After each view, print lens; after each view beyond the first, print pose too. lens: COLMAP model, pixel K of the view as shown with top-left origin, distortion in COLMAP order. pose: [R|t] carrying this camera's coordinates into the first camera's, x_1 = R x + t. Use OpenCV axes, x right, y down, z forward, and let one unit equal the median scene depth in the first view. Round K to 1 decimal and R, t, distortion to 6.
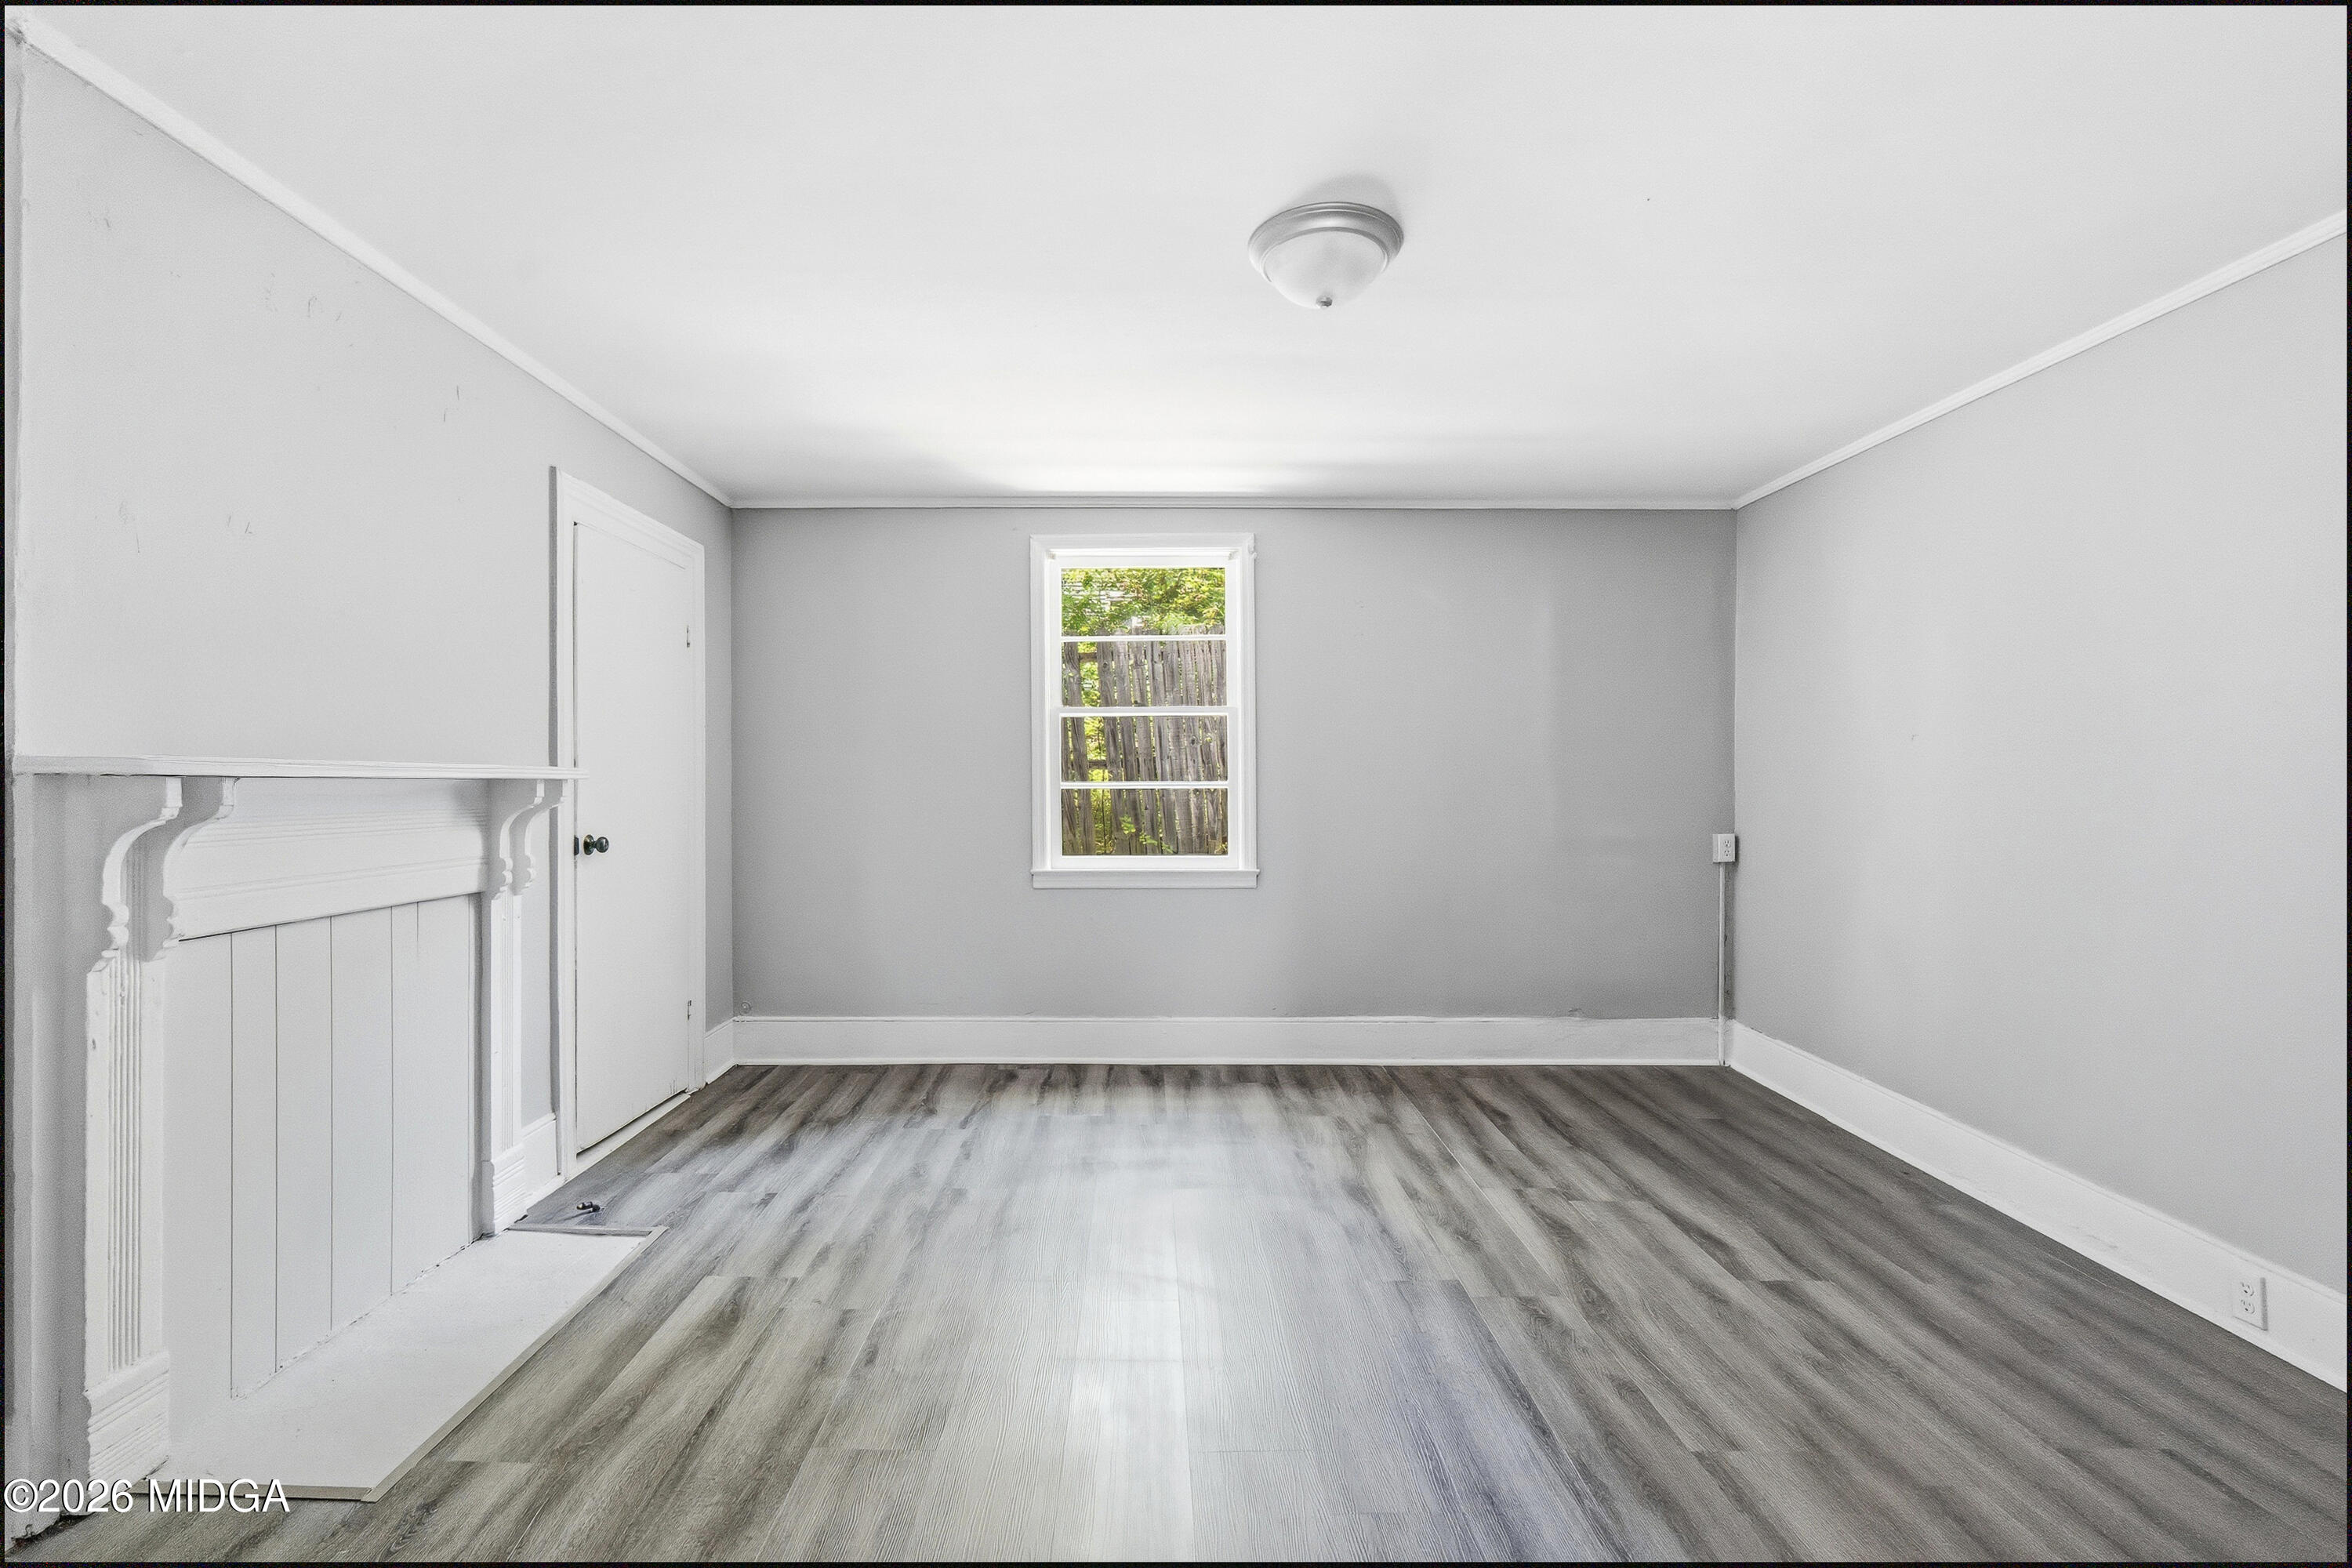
lens RADIAL K [[1066.7, 0, 1170.3], [0, 1066.7, 748.0], [0, 0, 1]] dist [-0.010434, 0.002293]
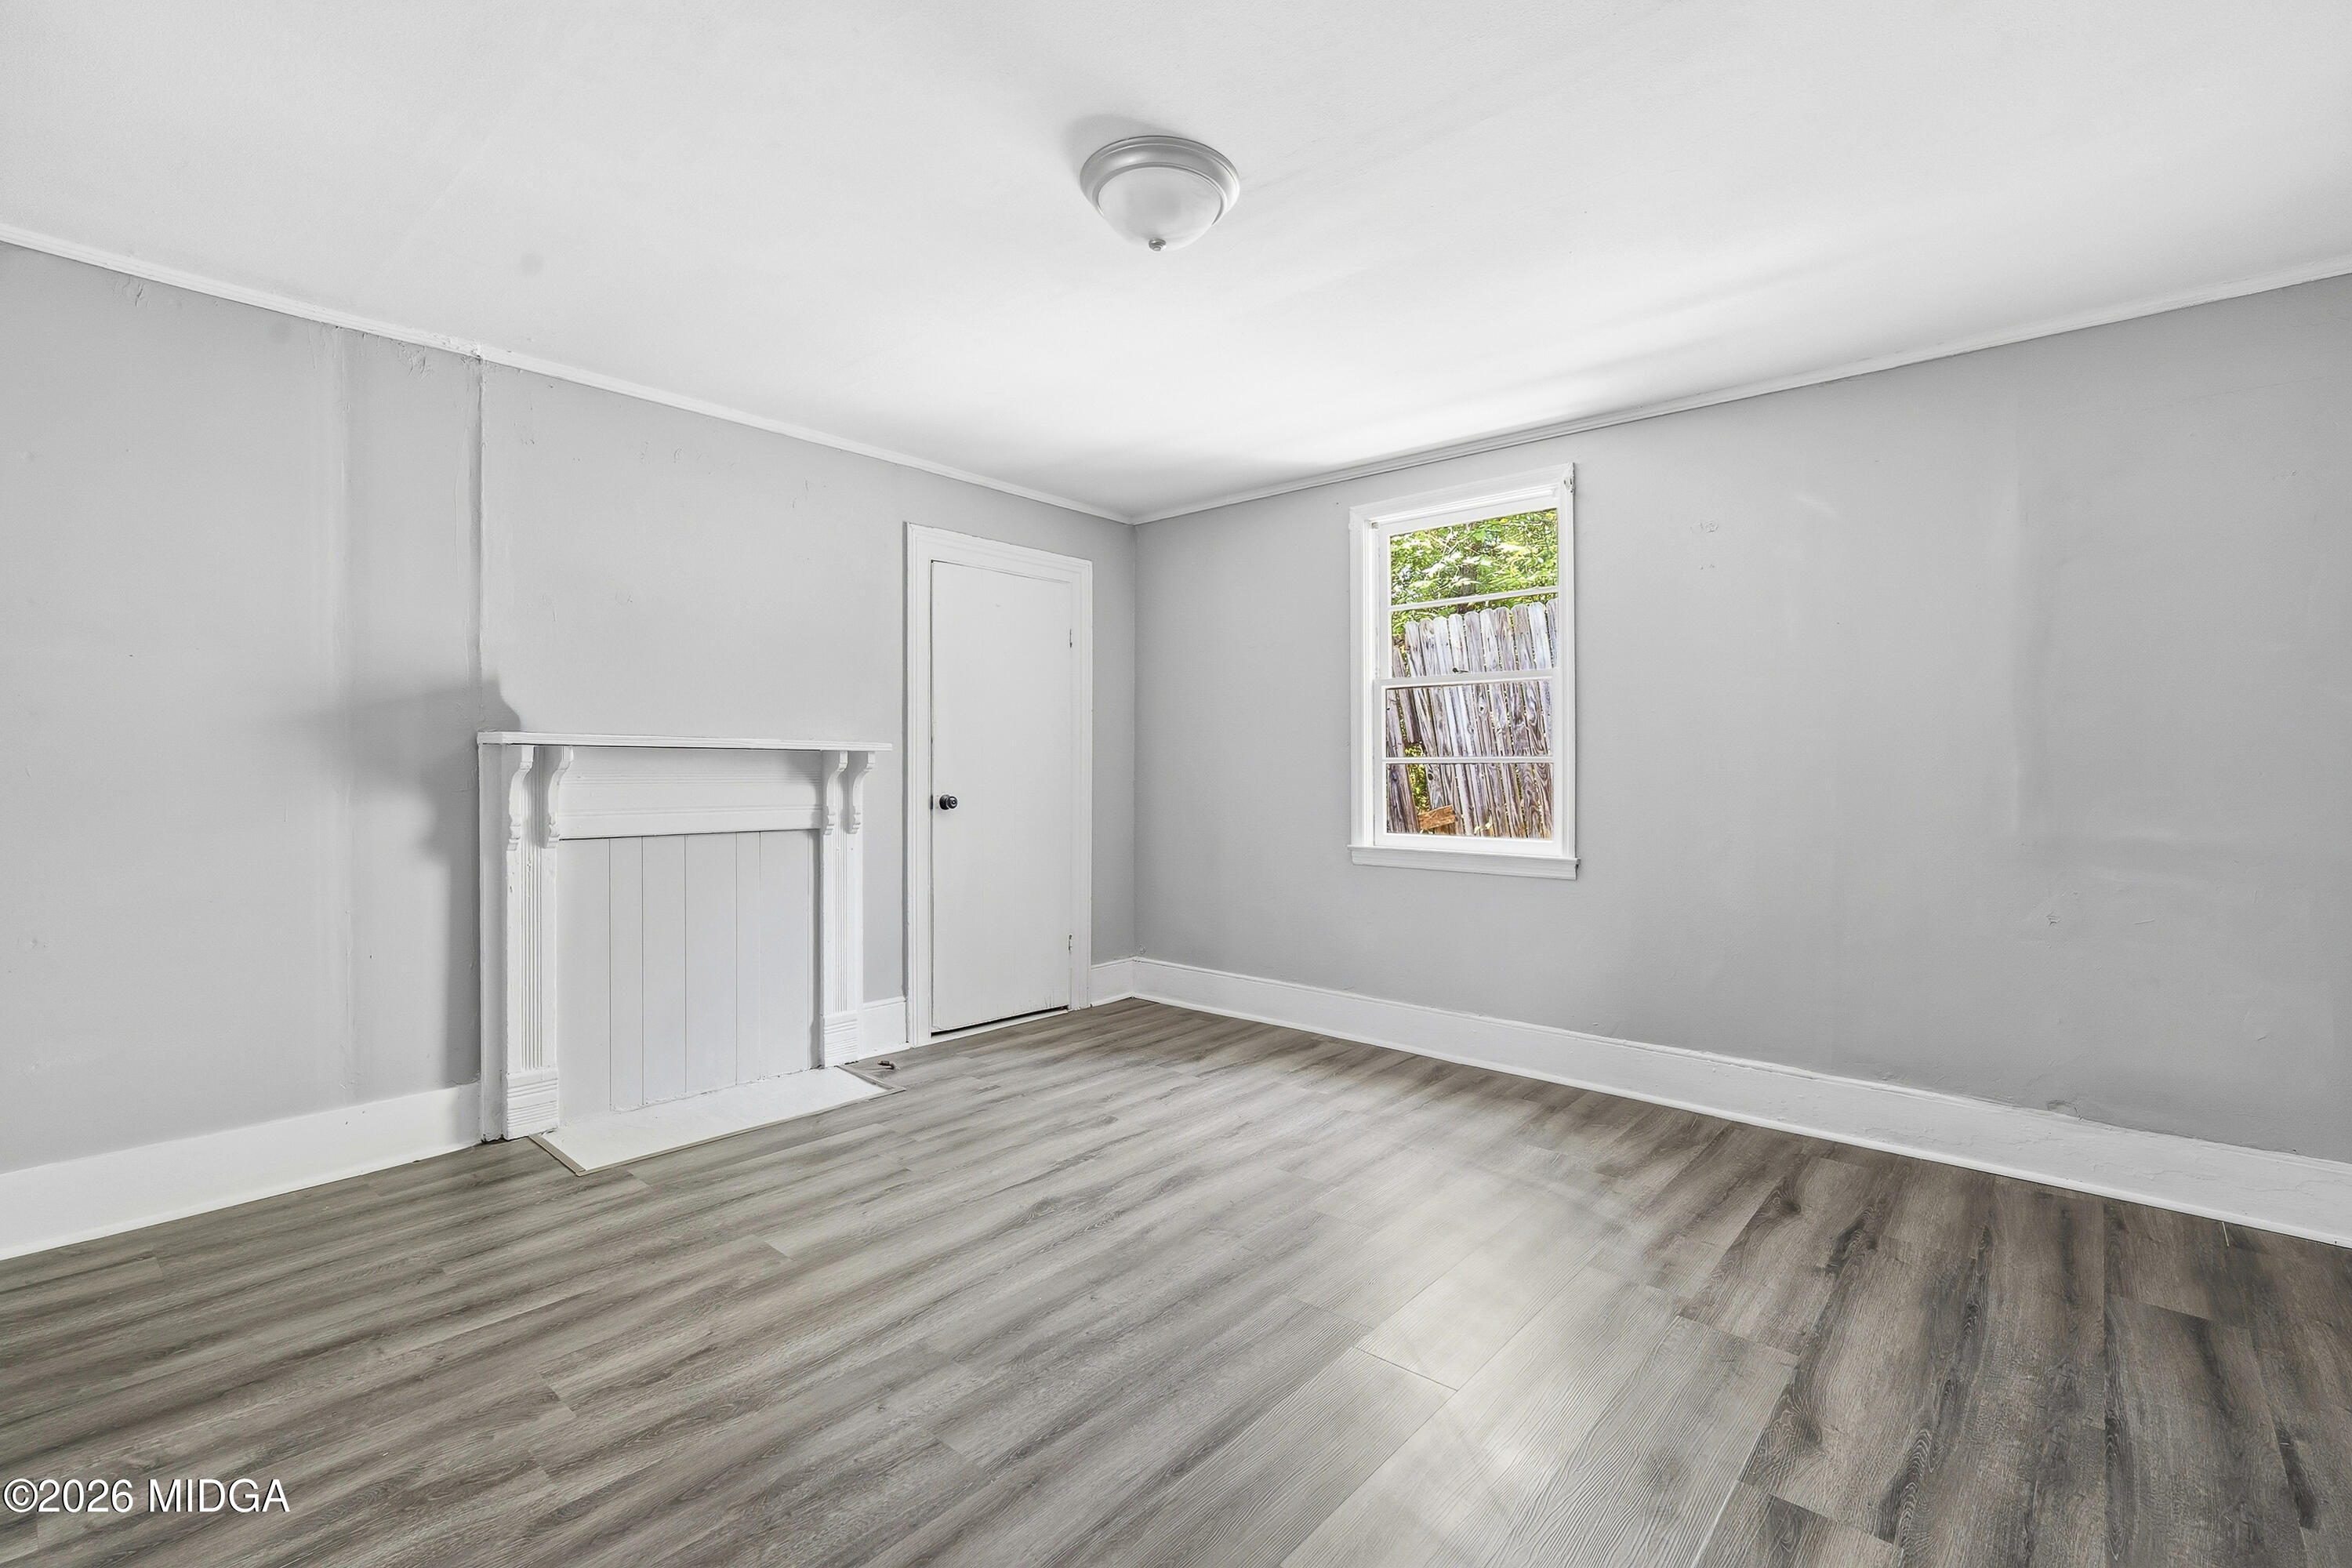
lens RADIAL K [[1066.7, 0, 1157.0], [0, 1066.7, 747.6], [0, 0, 1]] dist [-0.010434, 0.002293]
pose [[0.737030, -0.009752, -0.675790, 0.575434], [0.016975, 0.999848, 0.004085, 0.023059], [0.675647, -0.014482, 0.737083, 0.209953]]
